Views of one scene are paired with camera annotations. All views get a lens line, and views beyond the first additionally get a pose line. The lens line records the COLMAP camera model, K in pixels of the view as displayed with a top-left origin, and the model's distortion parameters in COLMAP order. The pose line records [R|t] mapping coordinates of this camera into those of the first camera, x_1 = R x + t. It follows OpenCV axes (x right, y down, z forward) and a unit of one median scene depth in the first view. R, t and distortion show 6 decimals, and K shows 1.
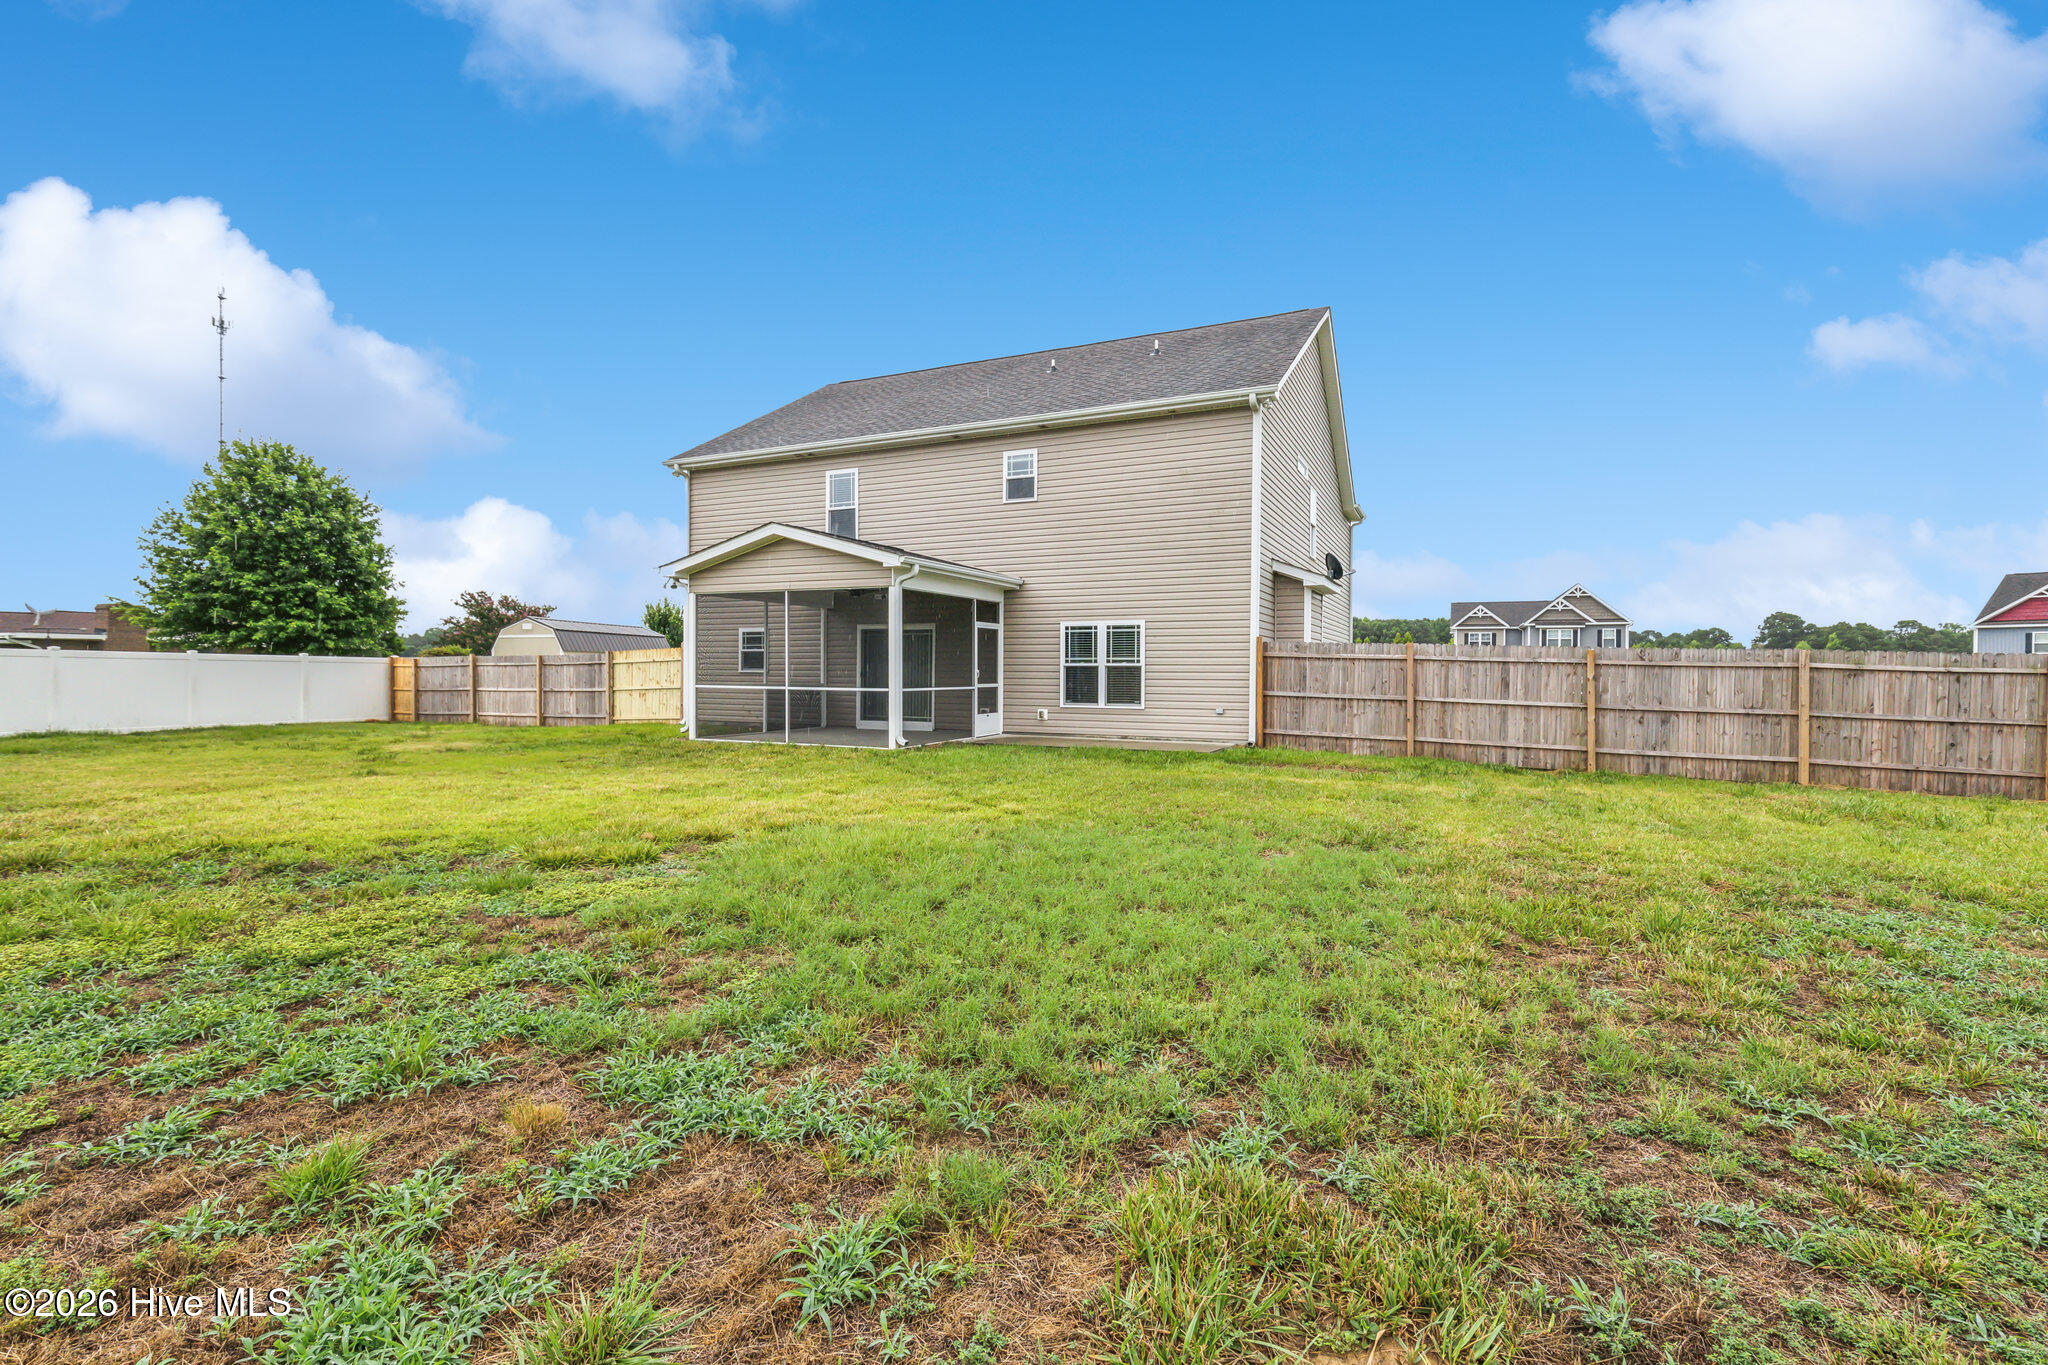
lens RADIAL K [[956.6, 0, 1015.9], [0, 956.6, 672.9], [0, 0, 1]] dist [0.000445, 0.000355]
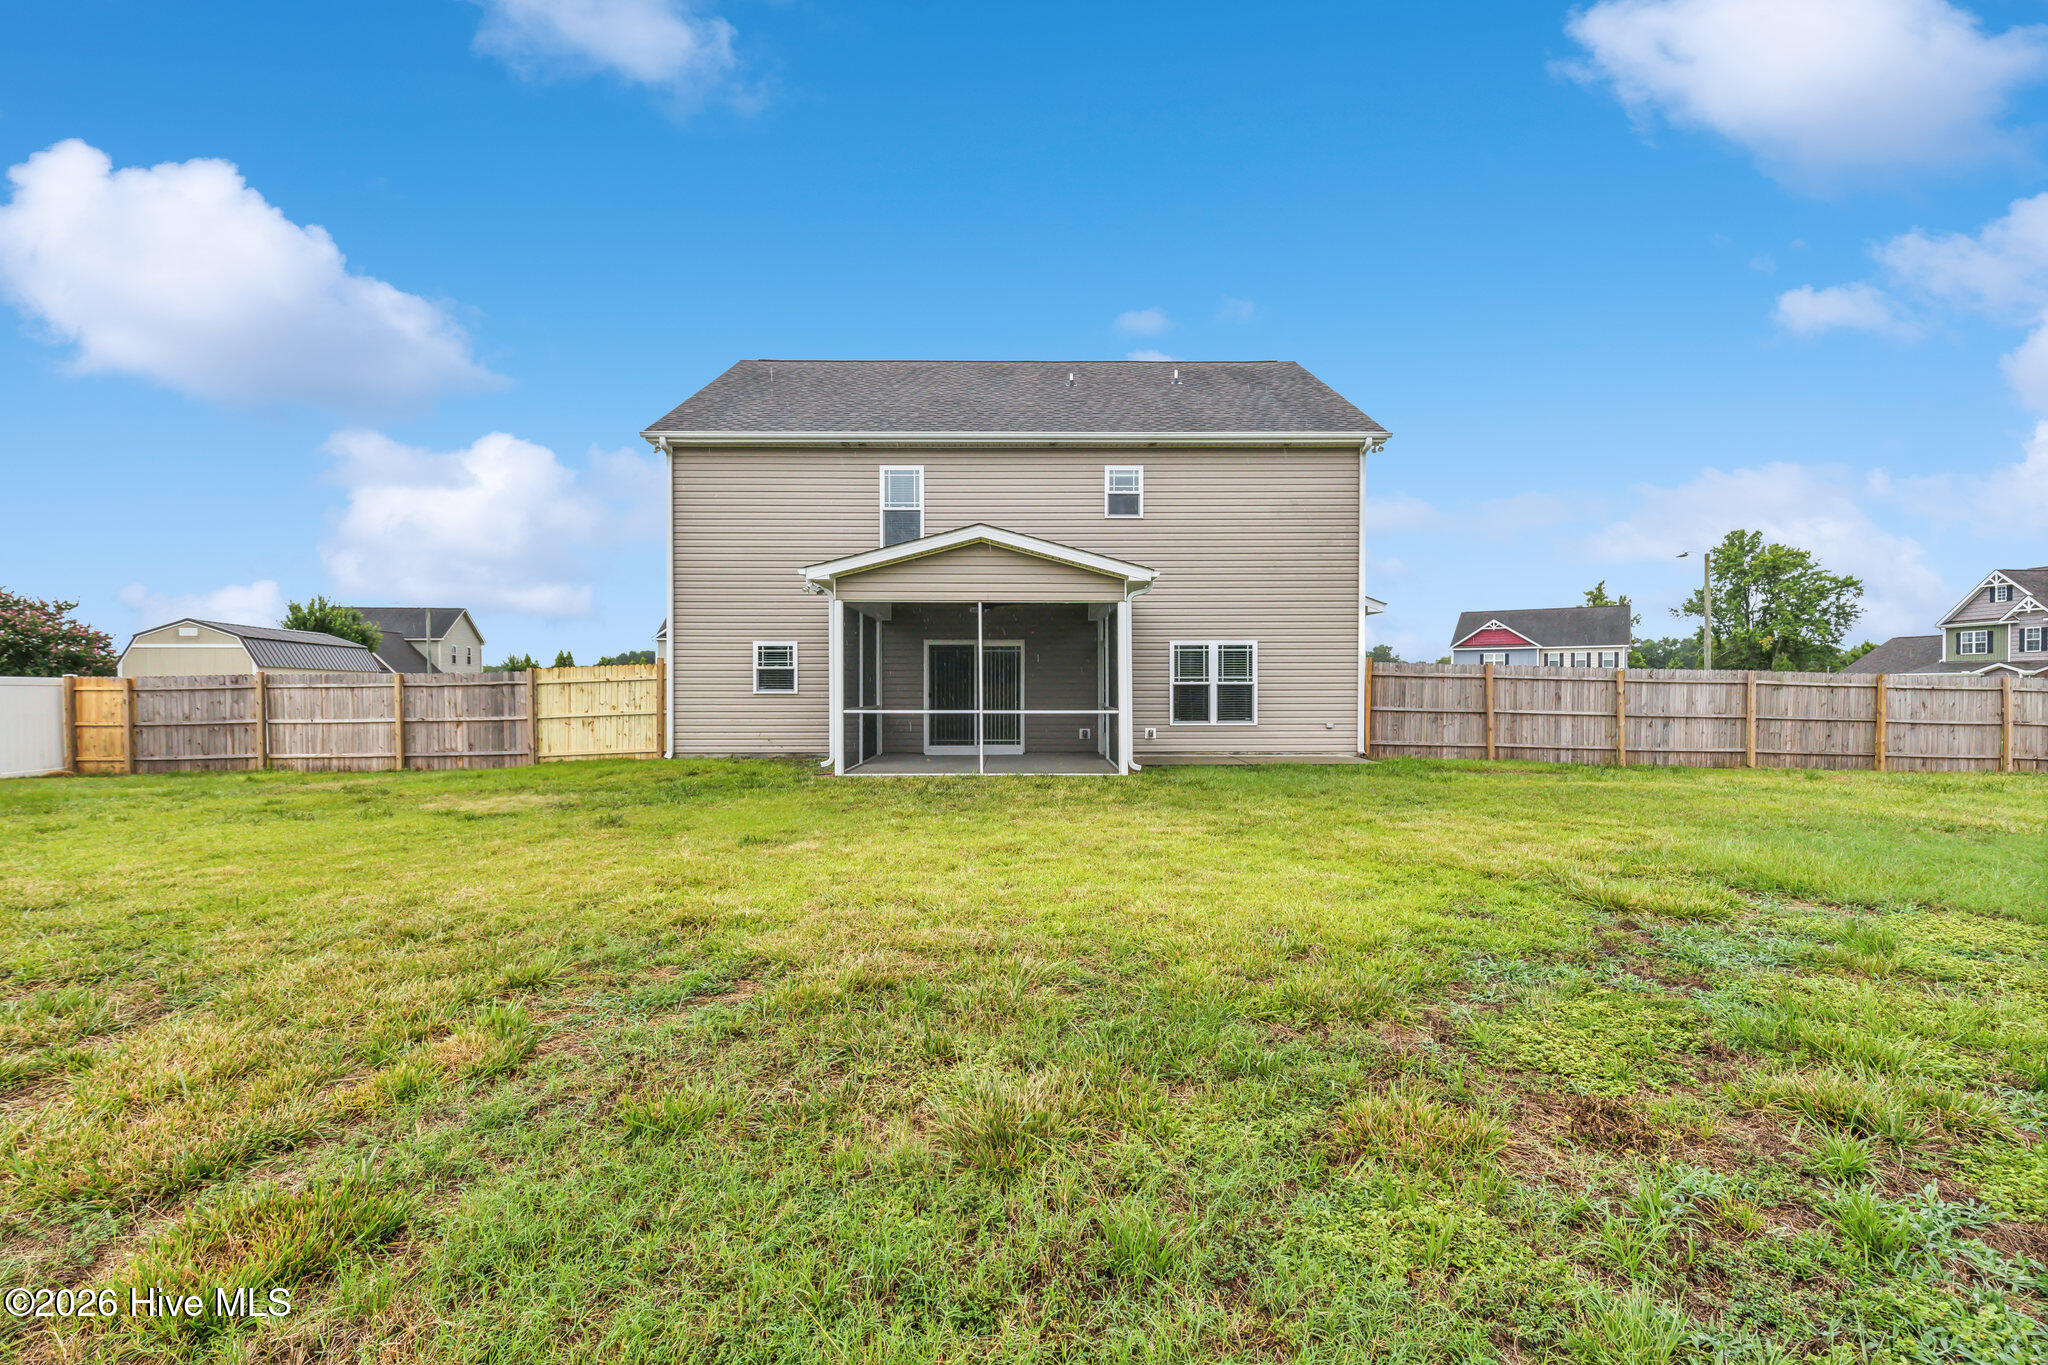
lens RADIAL K [[956.6, 0, 1021.9], [0, 956.6, 684.7], [0, 0, 1]] dist [0.000445, 0.000355]
pose [[0.894000, -0.006116, 0.448025, -0.538787], [0.007532, 0.999971, -0.001379, -0.006947], [-0.448003, 0.004608, 0.894020, 0.170104]]
